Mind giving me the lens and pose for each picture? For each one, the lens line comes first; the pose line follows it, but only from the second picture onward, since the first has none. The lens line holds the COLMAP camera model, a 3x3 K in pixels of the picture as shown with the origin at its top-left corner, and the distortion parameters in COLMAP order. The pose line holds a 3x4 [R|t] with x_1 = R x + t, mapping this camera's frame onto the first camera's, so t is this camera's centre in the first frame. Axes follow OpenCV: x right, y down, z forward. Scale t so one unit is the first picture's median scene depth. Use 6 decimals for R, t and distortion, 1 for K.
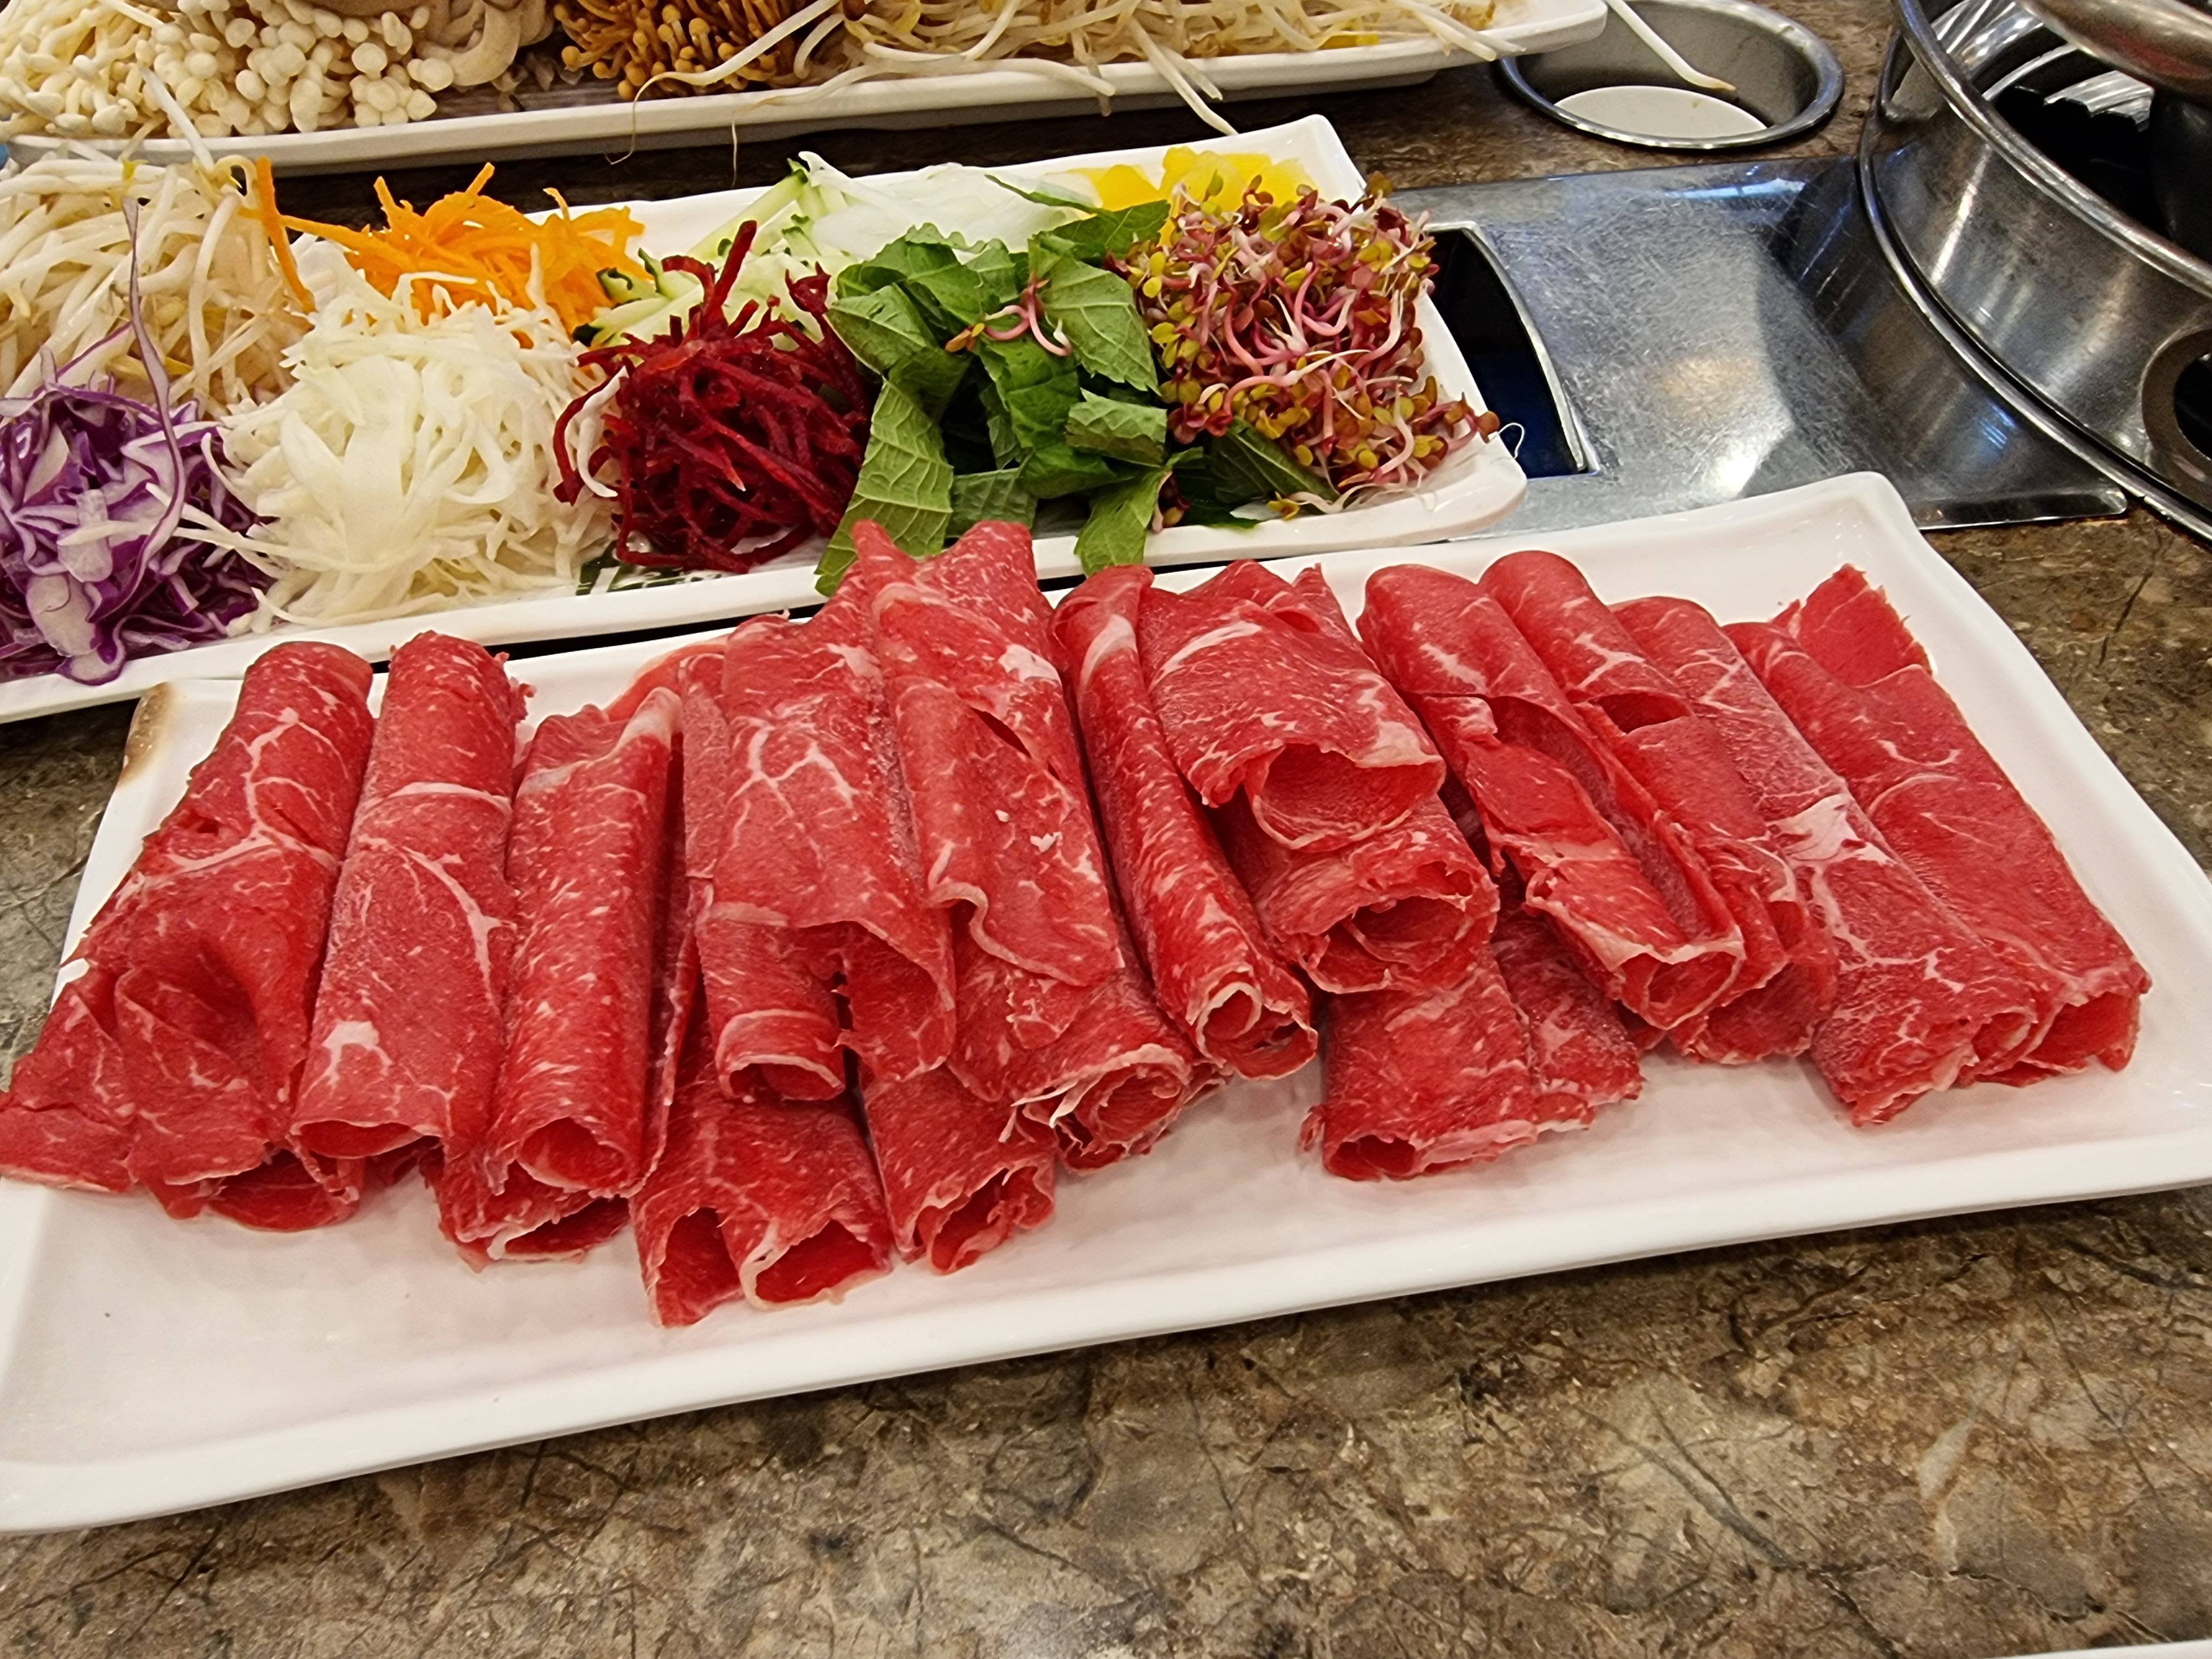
lens RADIAL K [[1566.0, 0, 1037.7], [0, 1566.0, 843.6], [0, 0, 1]] dist [0.007503, -0.009607]
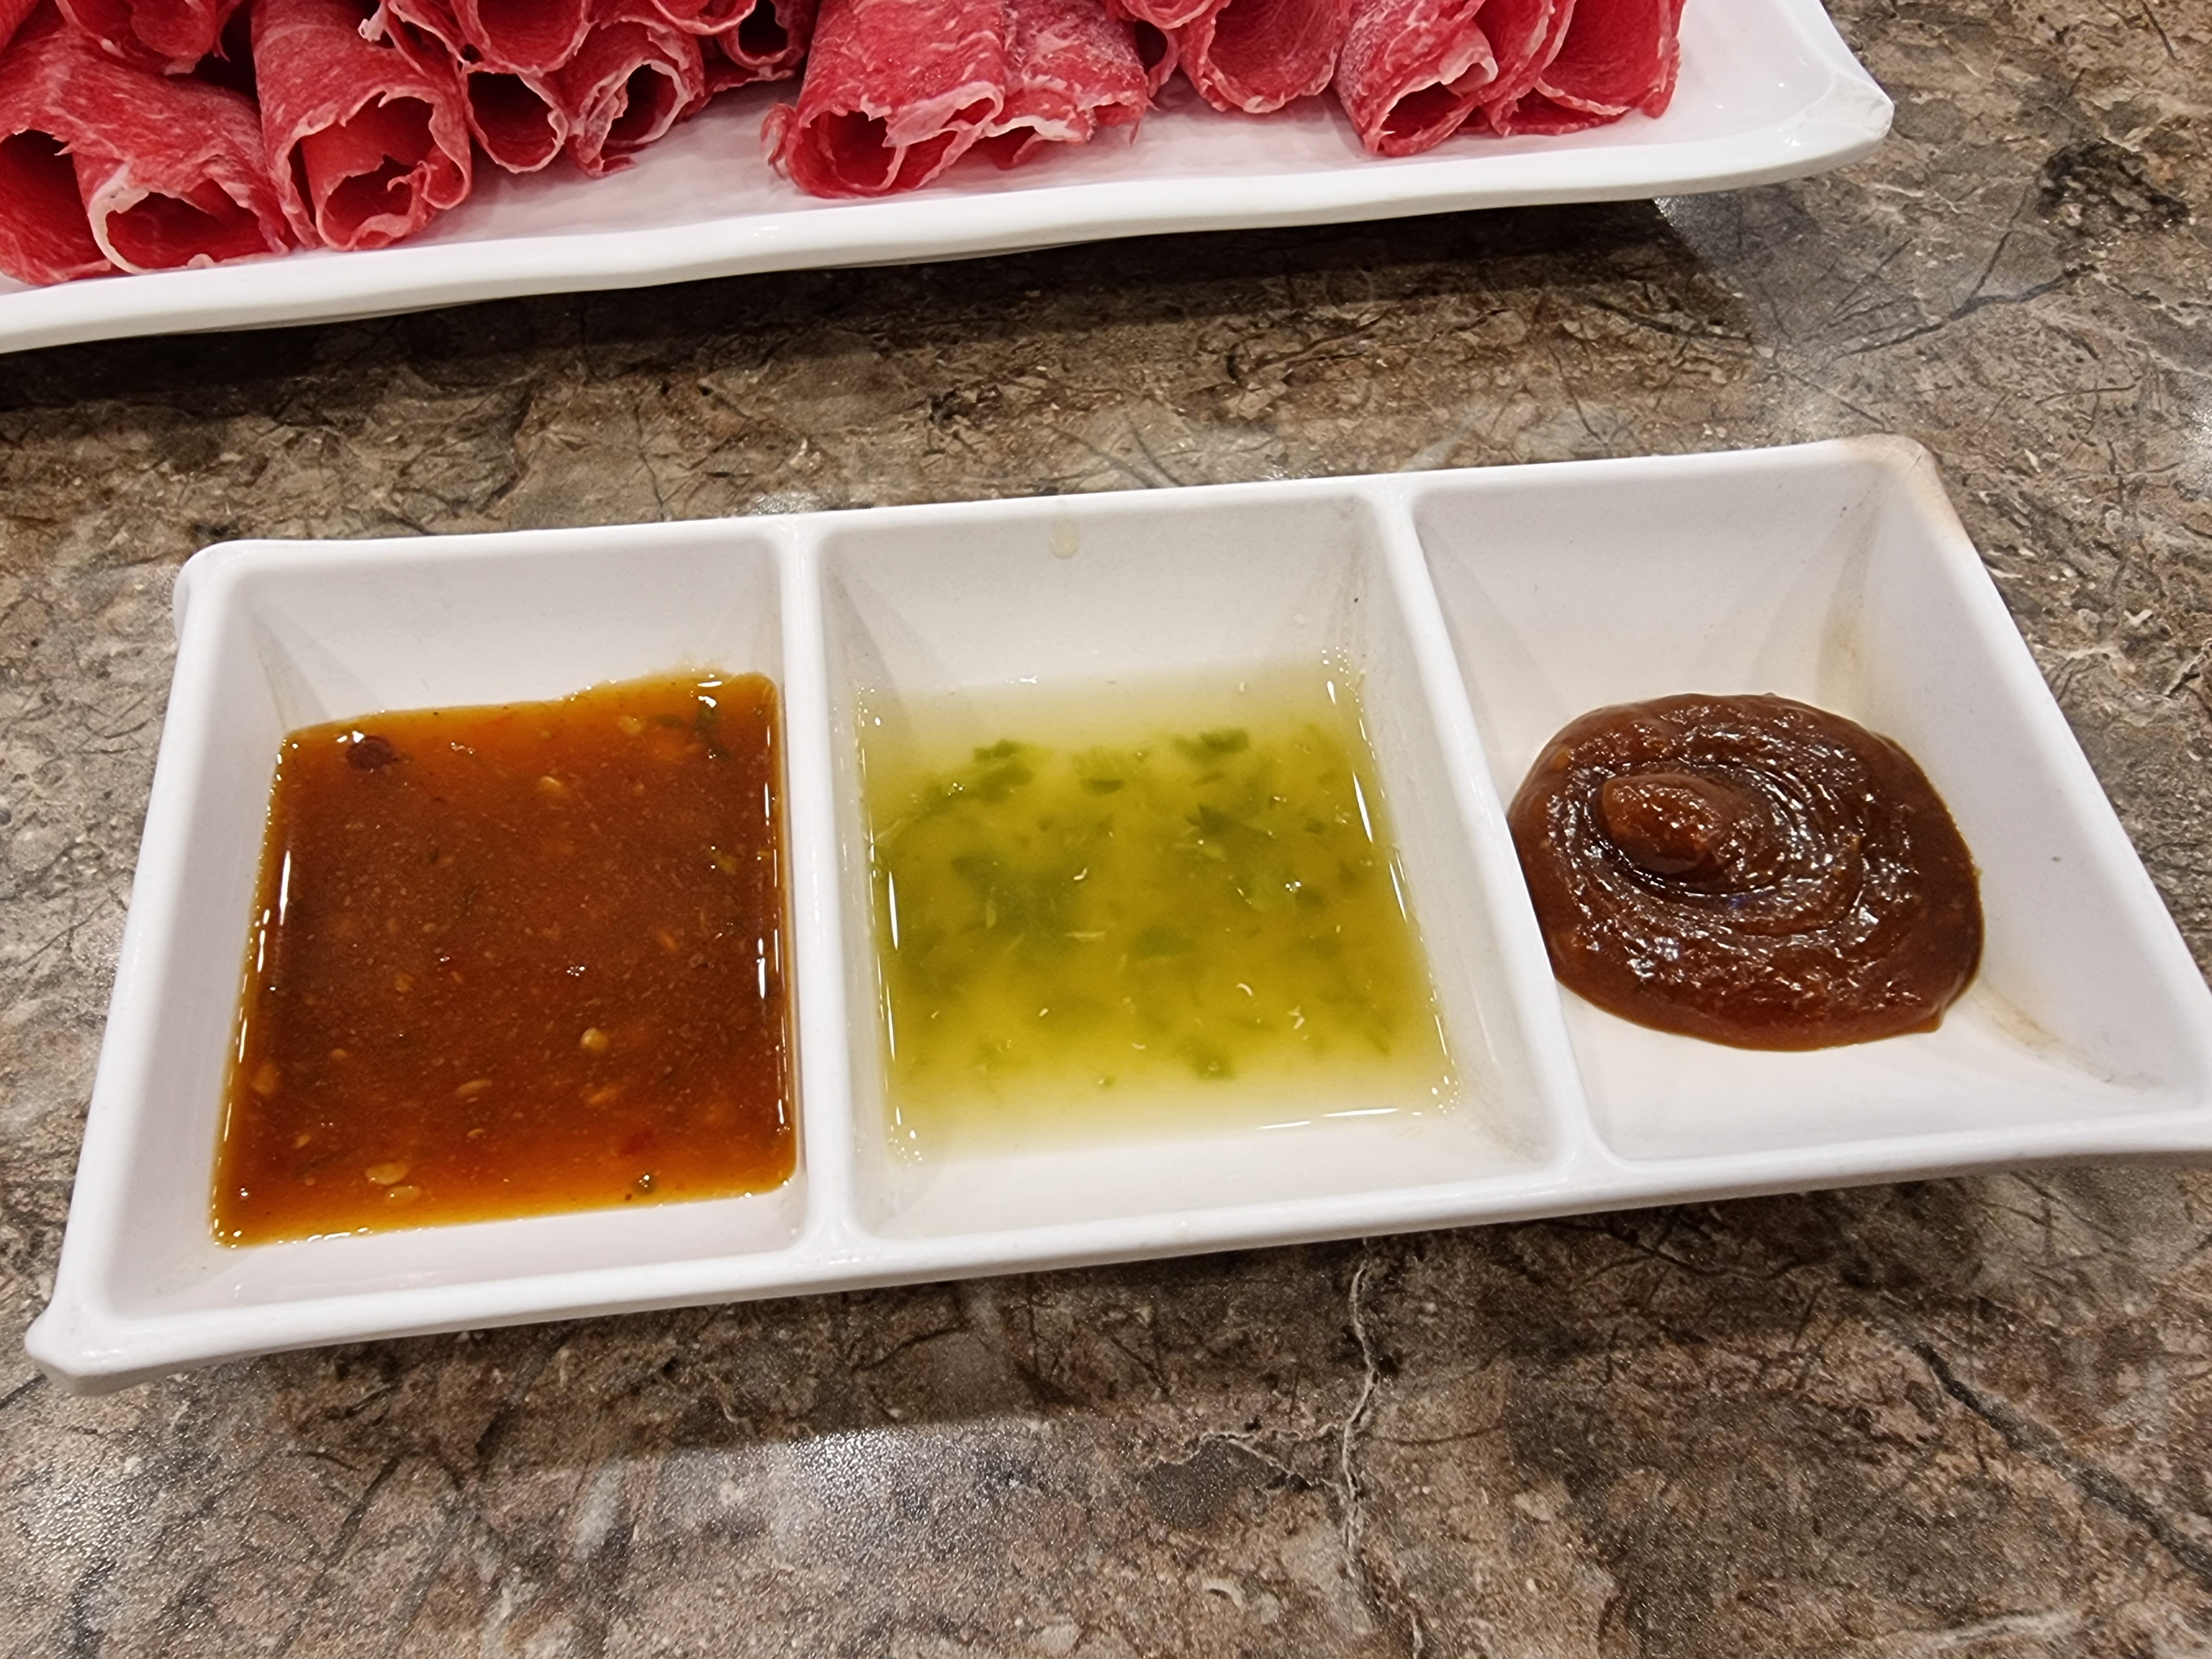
lens RADIAL K [[1589.8, 0, 1040.0], [0, 1589.8, 842.4], [0, 0, 1]] dist [-0.002117, -0.000151]
pose [[0.997828, -0.000750, 0.065871, 0.265301], [-0.008614, 0.989864, 0.141760, 0.454330], [-0.065310, -0.142020, 0.987707, 0.026584]]
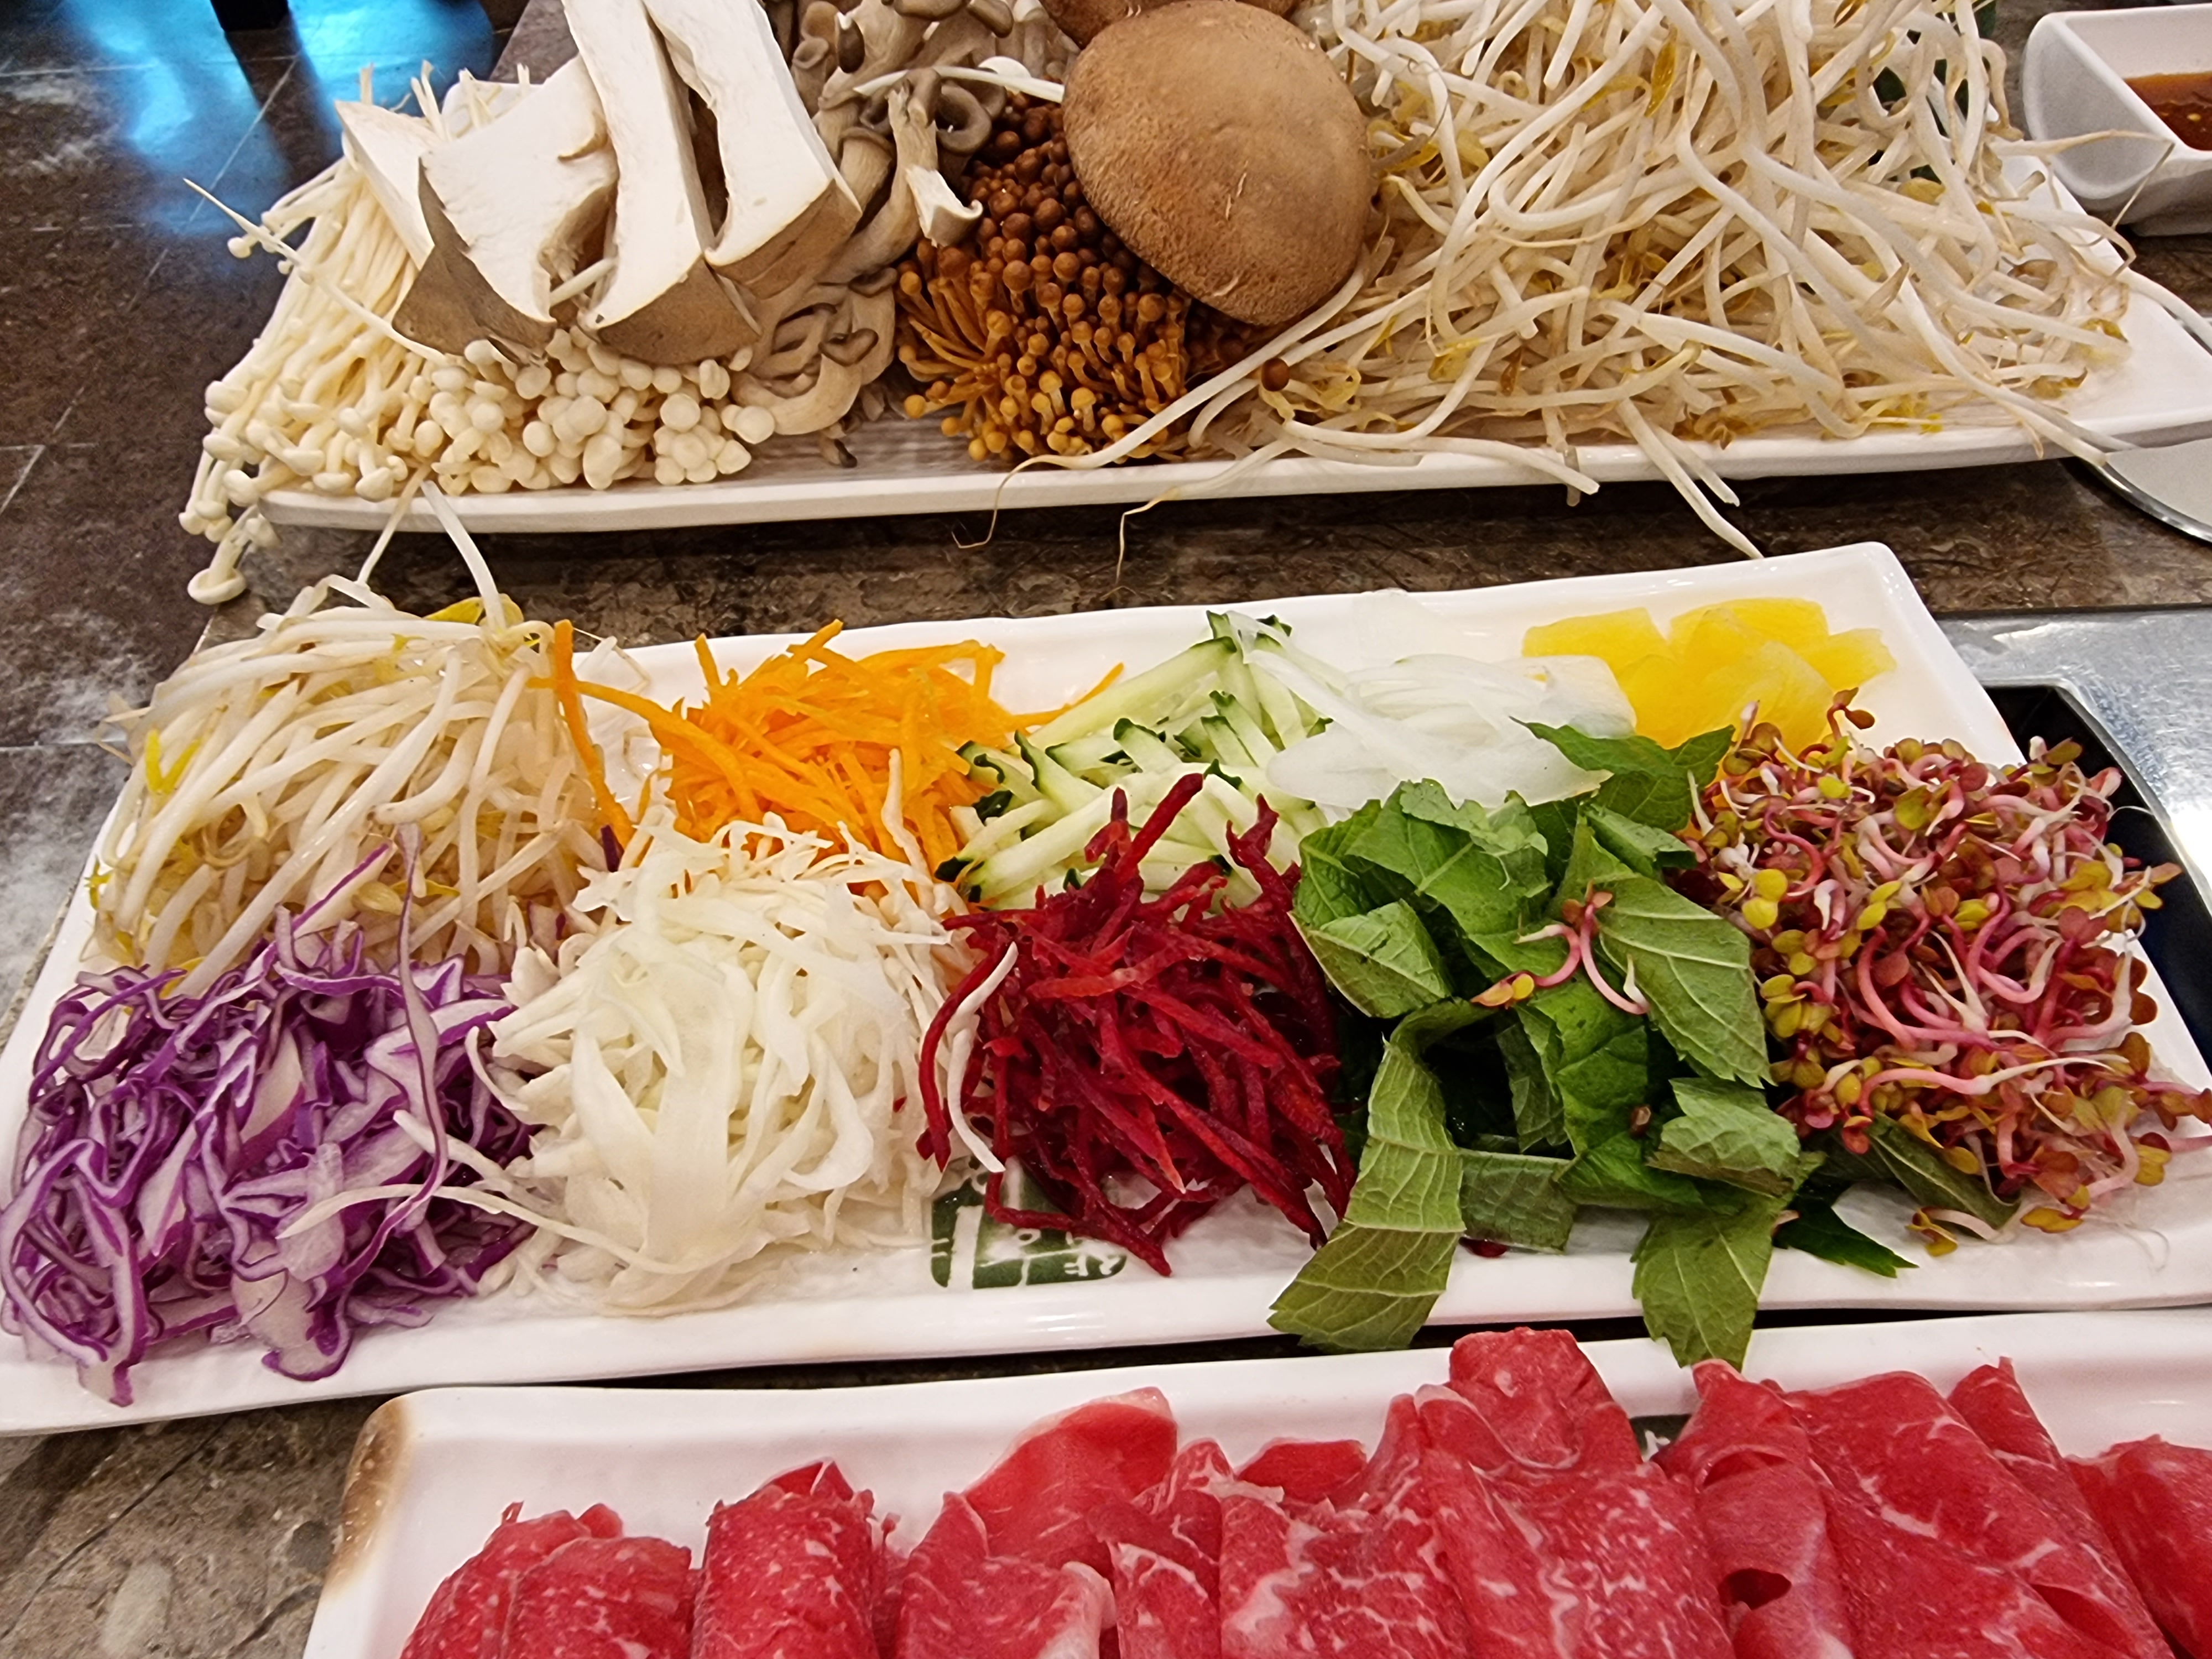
lens RADIAL K [[1589.8, 0, 1040.0], [0, 1589.8, 842.4], [0, 0, 1]] dist [-0.002117, -0.000151]
pose [[0.993191, 0.067741, -0.094775, -0.246451], [-0.070700, 0.997098, -0.028218, -0.456353], [0.092589, 0.034726, 0.995099, 0.329792]]
